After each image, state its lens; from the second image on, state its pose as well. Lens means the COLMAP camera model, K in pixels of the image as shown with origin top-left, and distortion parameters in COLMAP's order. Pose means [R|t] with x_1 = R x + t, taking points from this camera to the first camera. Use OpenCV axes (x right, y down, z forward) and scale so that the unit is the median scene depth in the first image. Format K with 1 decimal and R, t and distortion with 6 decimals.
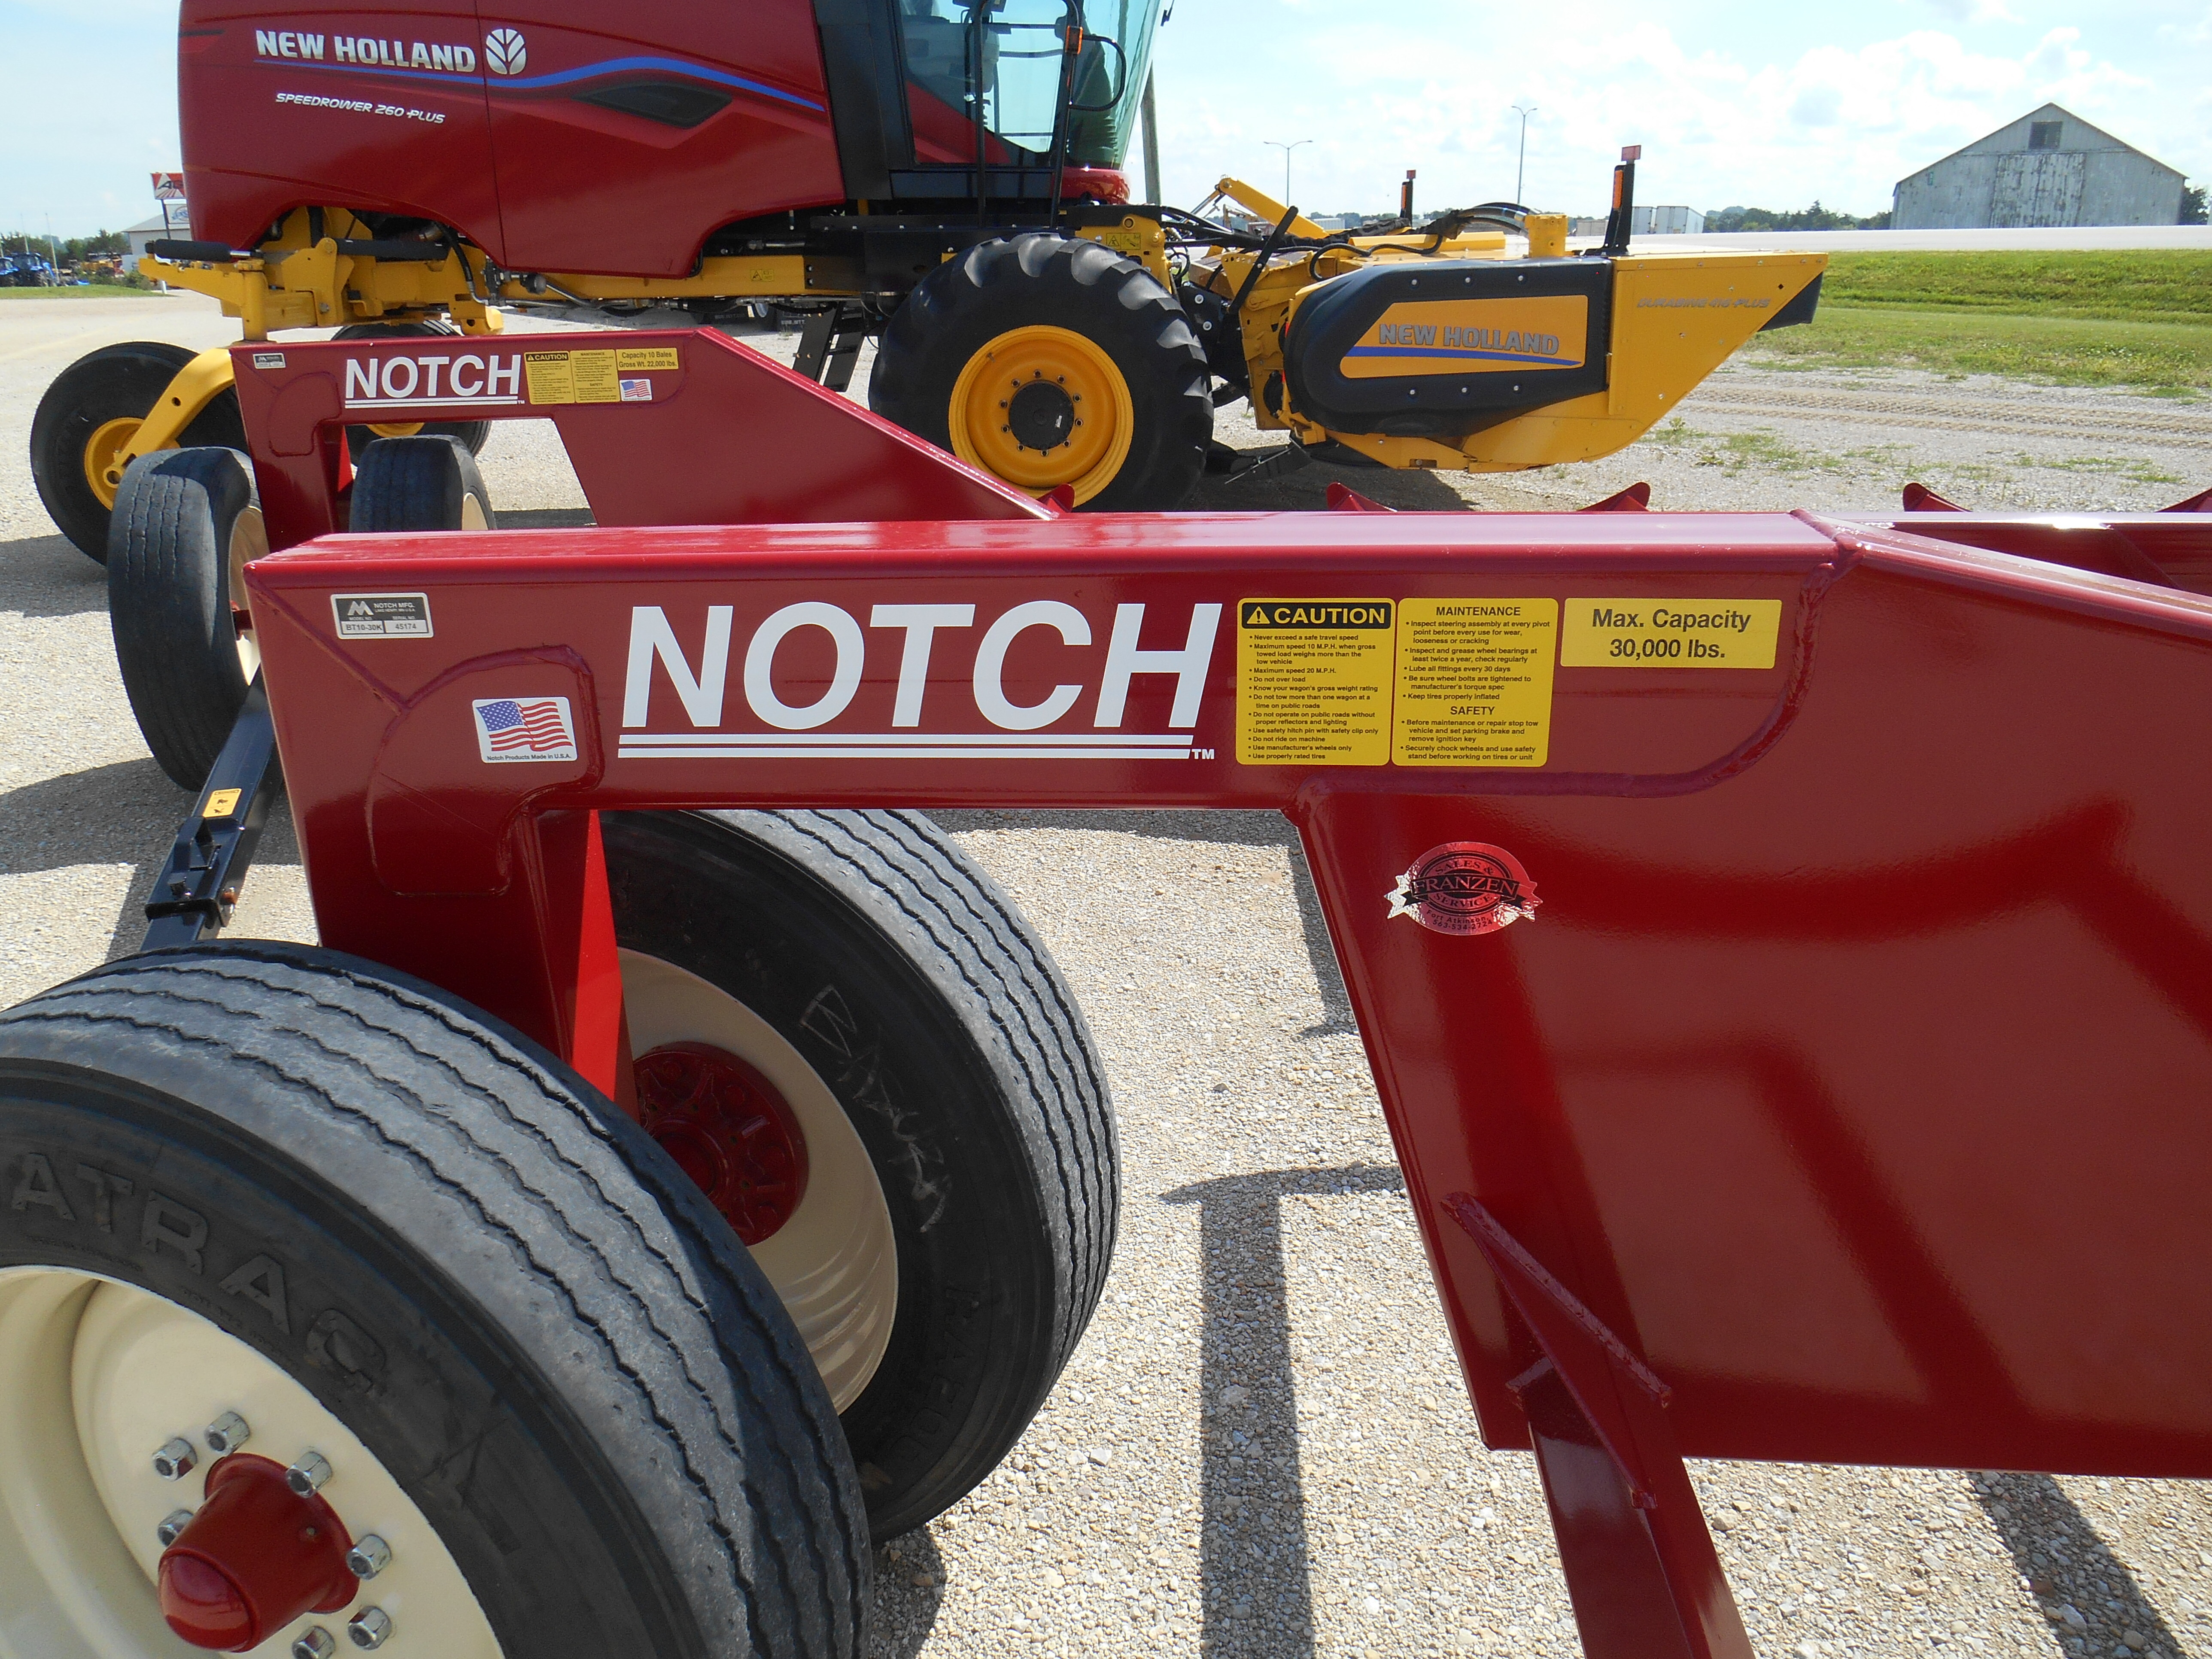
lens RADIAL K [[1658.6, 0, 1109.8], [0, 1658.6, 831.0], [0, 0, 1]] dist [-0.021680, -0.006925]
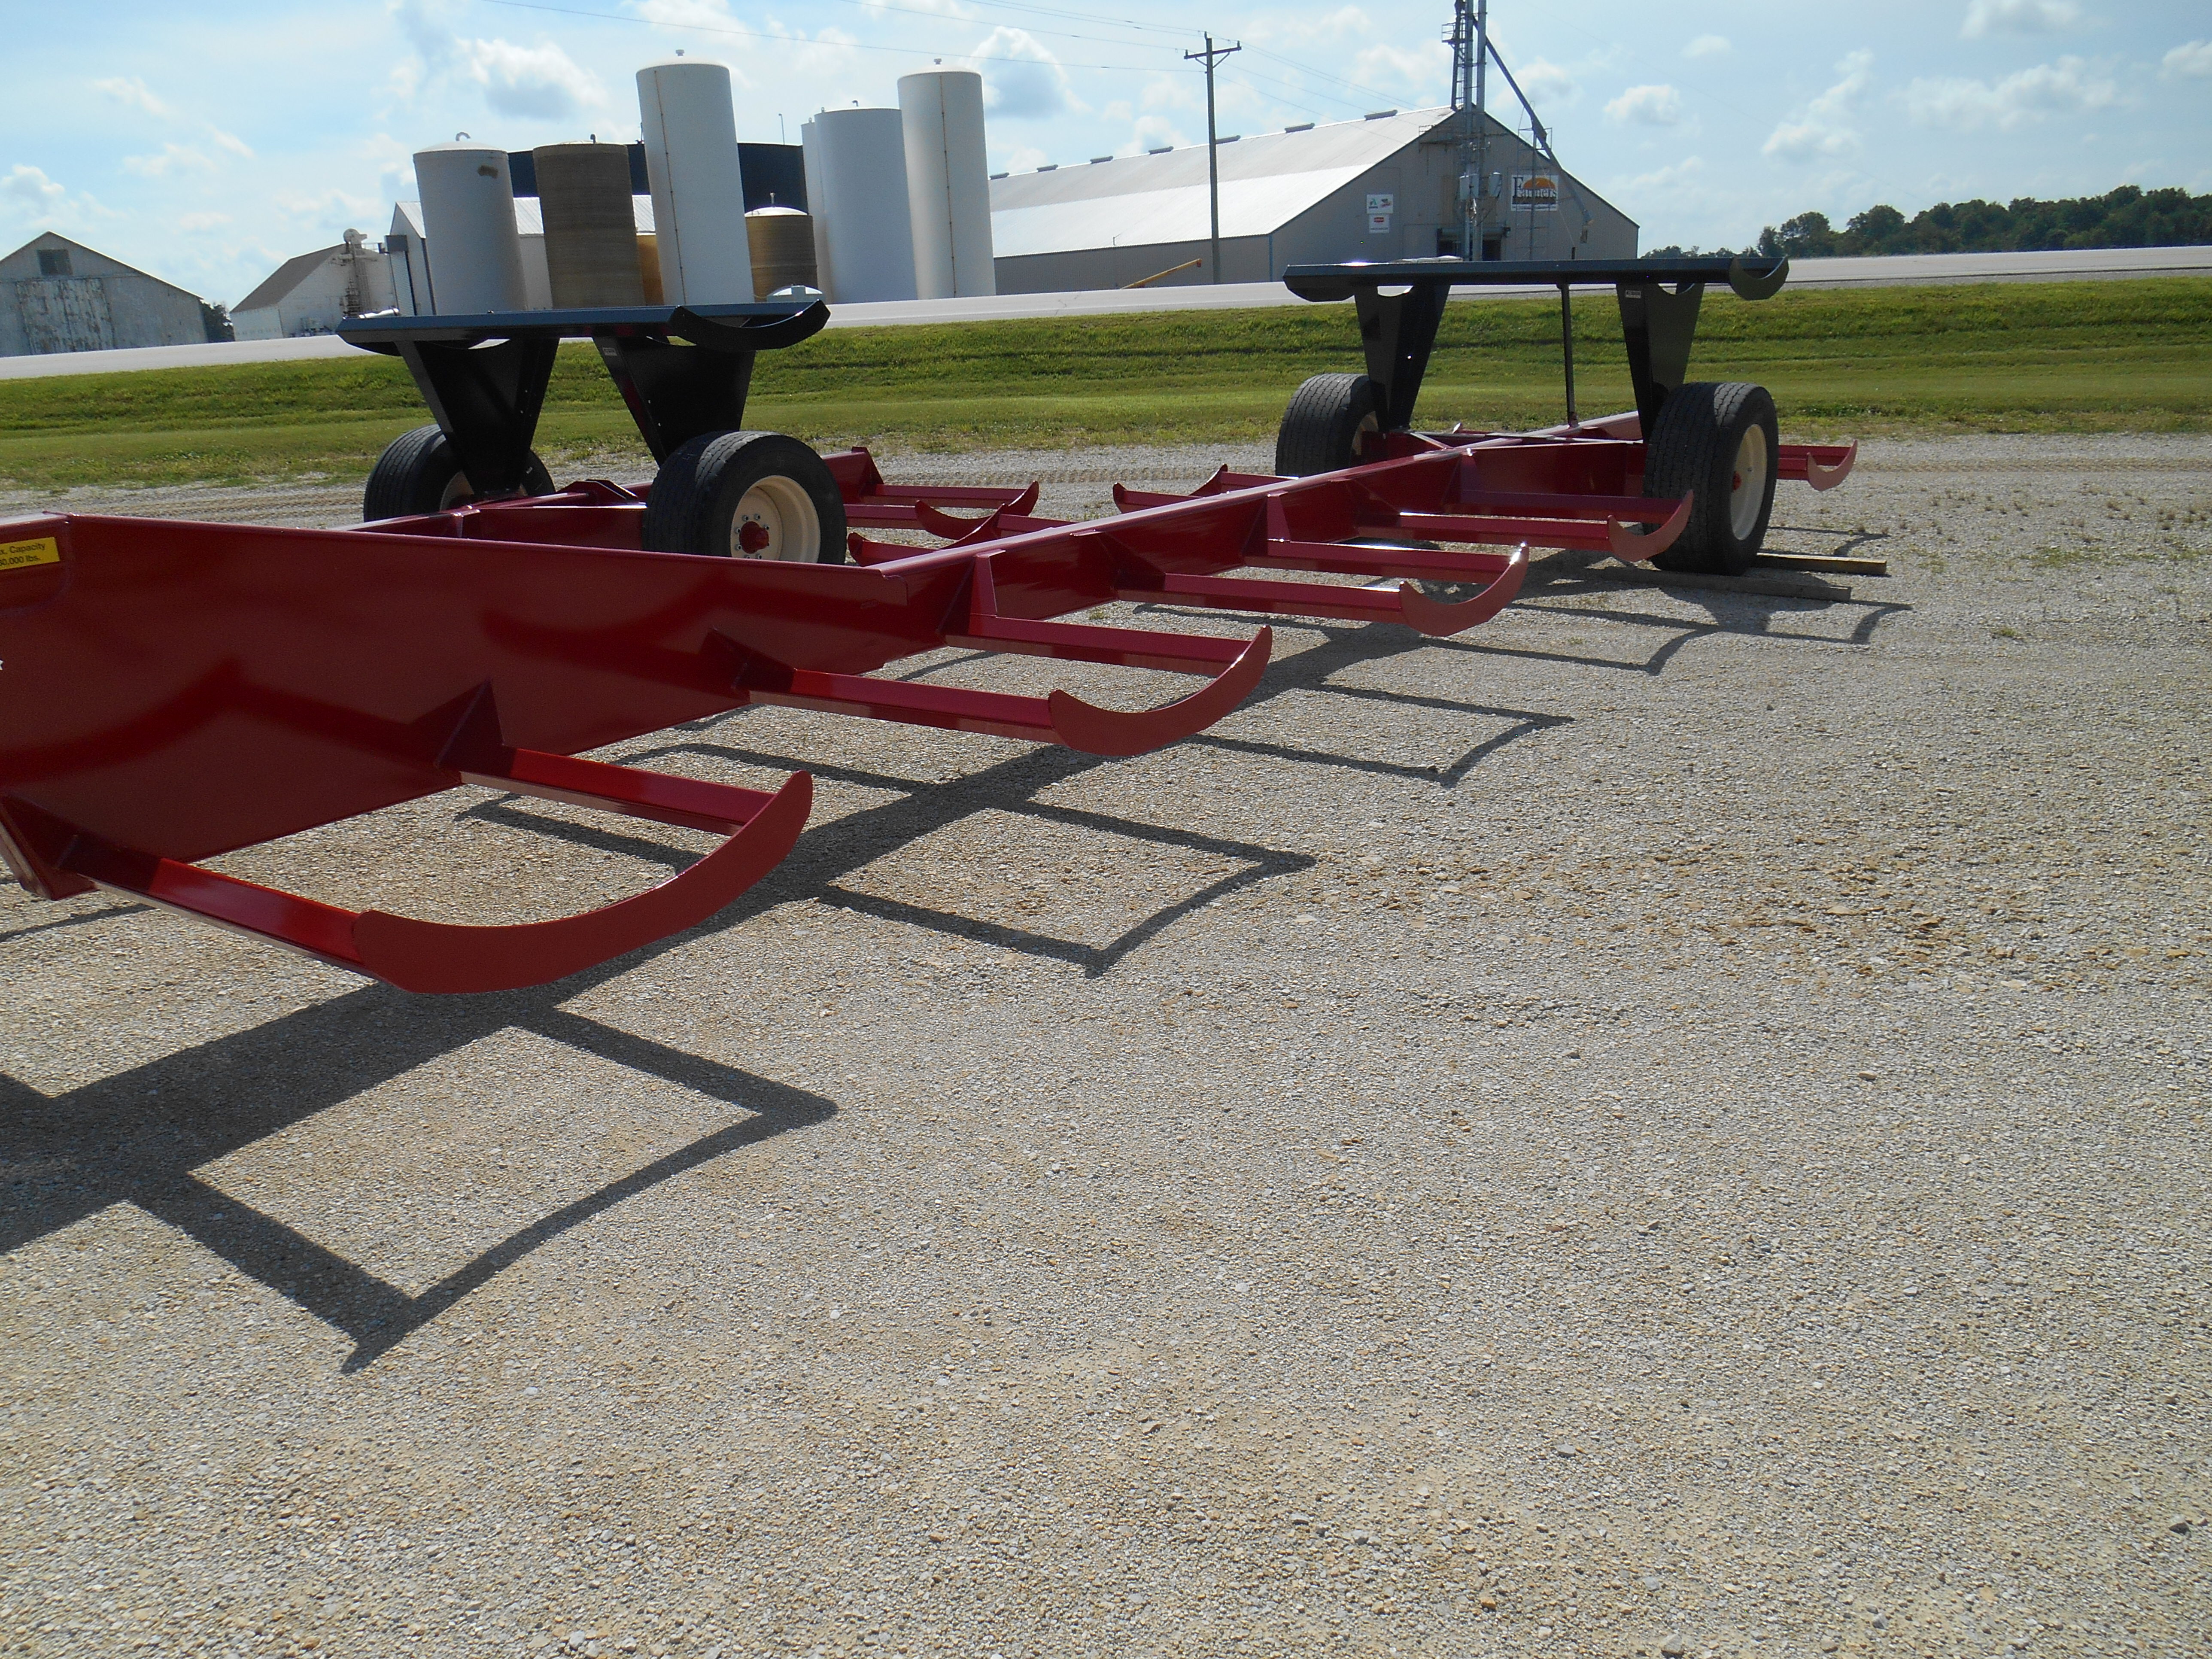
lens RADIAL K [[1658.6, 0, 1105.4], [0, 1658.6, 847.3], [0, 0, 1]] dist [-0.021680, -0.006925]
pose [[0.516081, -0.278331, 0.810057, -0.101661], [0.322073, 0.939385, 0.117578, 0.056716], [-0.793681, 0.200218, 0.574442, -0.181990]]
